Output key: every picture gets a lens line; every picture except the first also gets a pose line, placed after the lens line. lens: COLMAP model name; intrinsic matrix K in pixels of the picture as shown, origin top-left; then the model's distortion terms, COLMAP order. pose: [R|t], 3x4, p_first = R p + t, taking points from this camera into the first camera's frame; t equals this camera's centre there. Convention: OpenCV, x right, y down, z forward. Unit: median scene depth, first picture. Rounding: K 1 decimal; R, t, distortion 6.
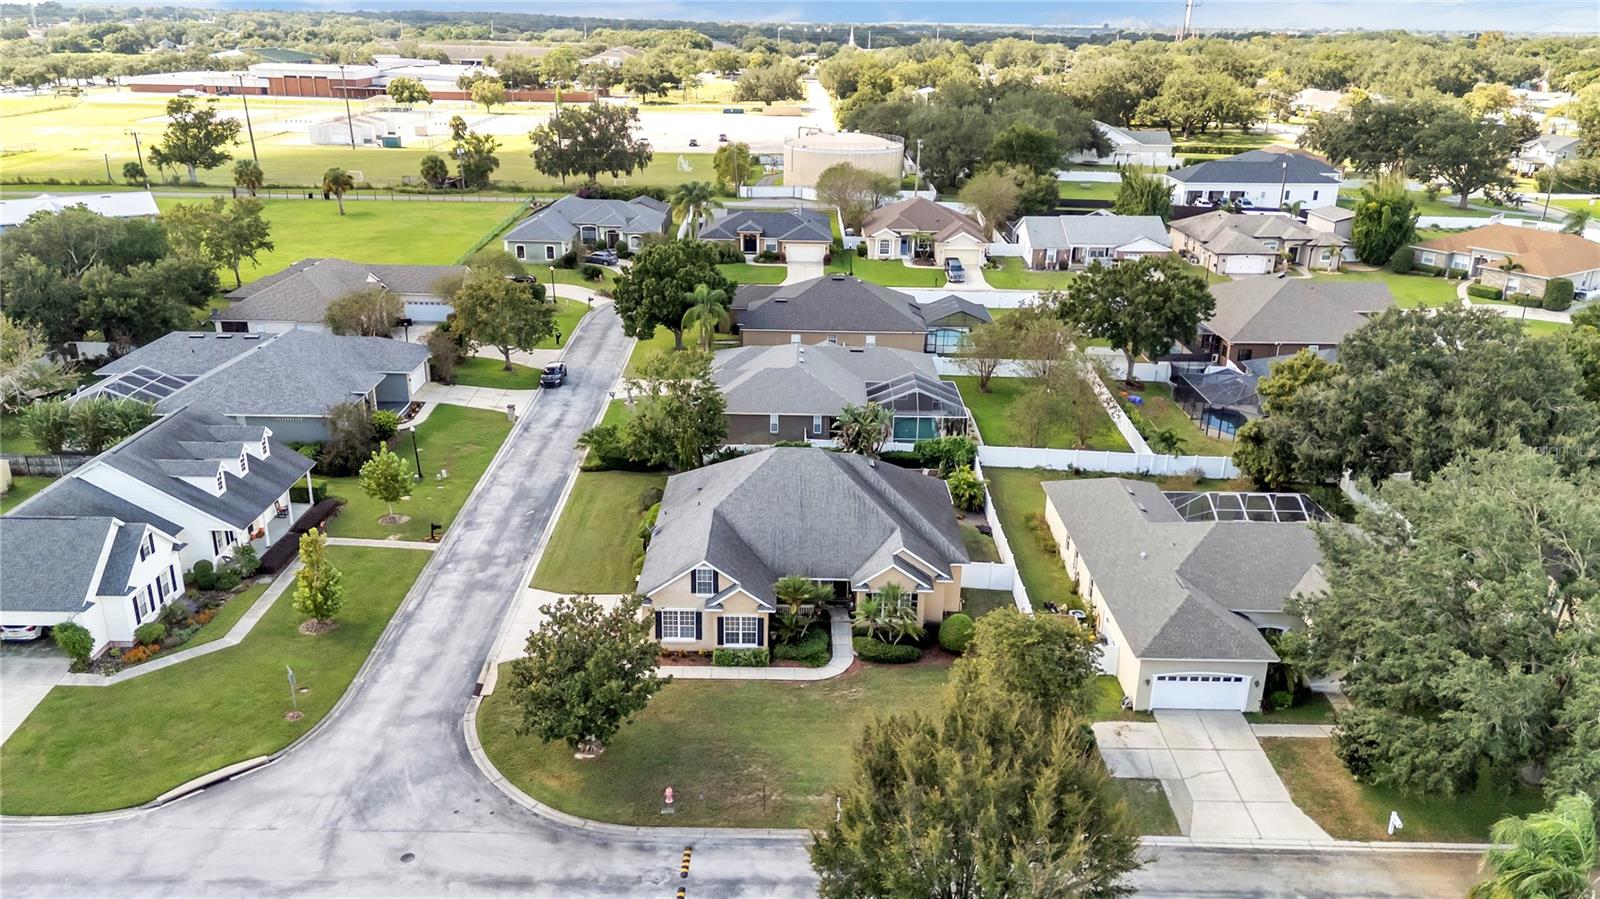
lens RADIAL K [[1169.8, 0, 802.0], [0, 1169.8, 446.7], [0, 0, 1]] dist [0.086473, -0.094827]
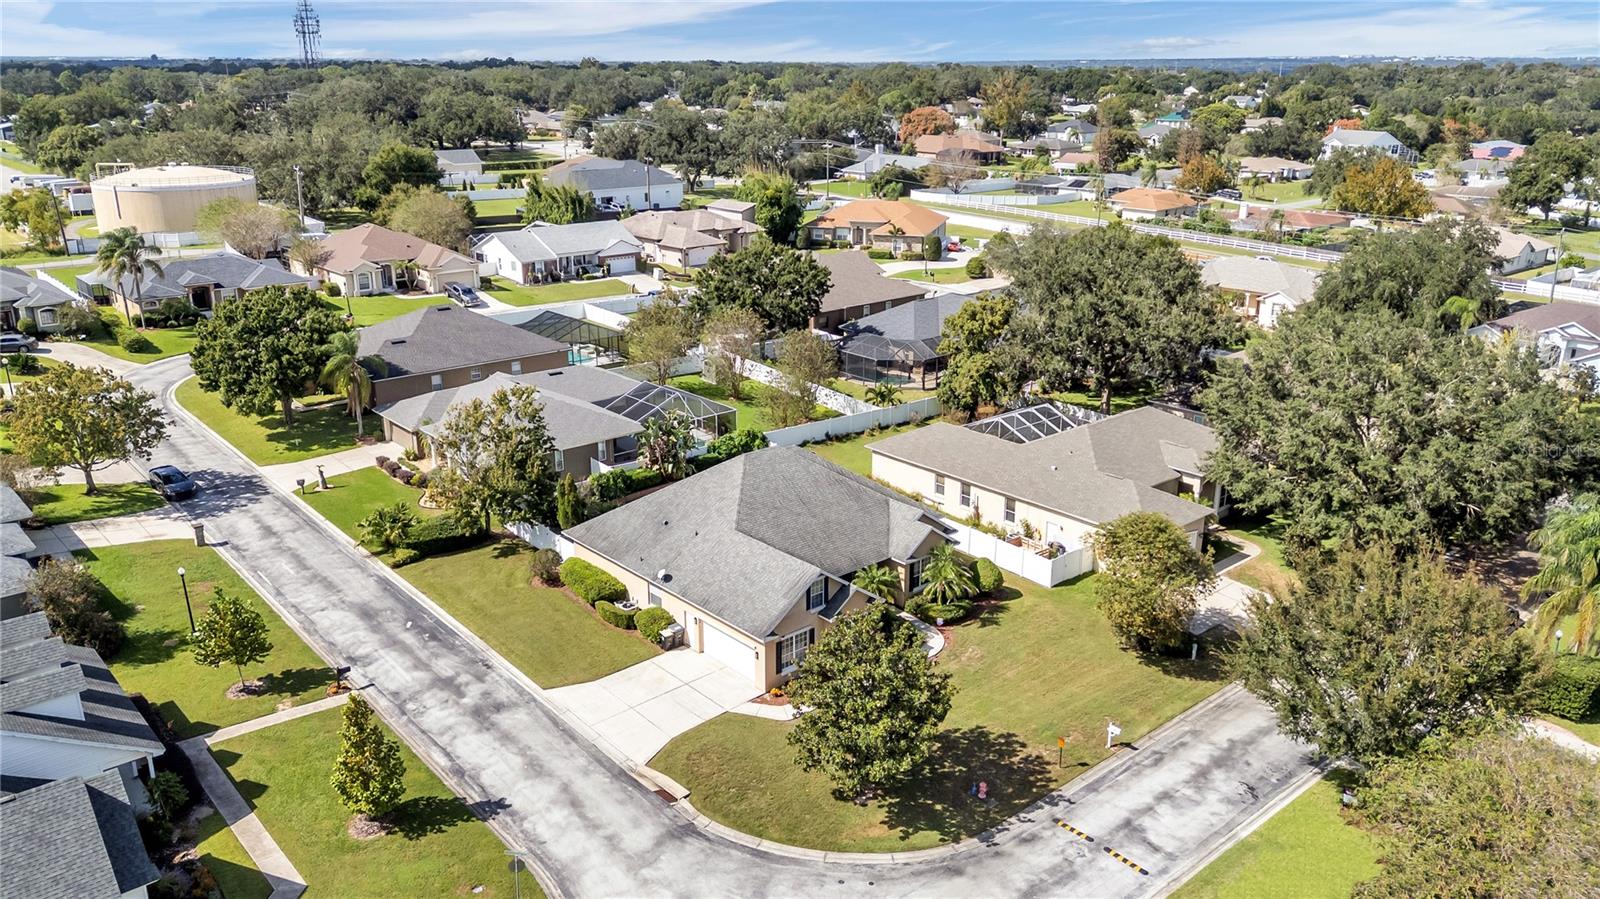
lens RADIAL K [[1188.5, 0, 800.0], [0, 1188.5, 449.5], [0, 0, 1]] dist [0.185527, -0.519325]
pose [[0.754708, -0.220792, 0.617792, -0.638351], [0.237854, 0.969686, 0.055987, -0.050743], [-0.611426, 0.104691, 0.784346, 0.249659]]
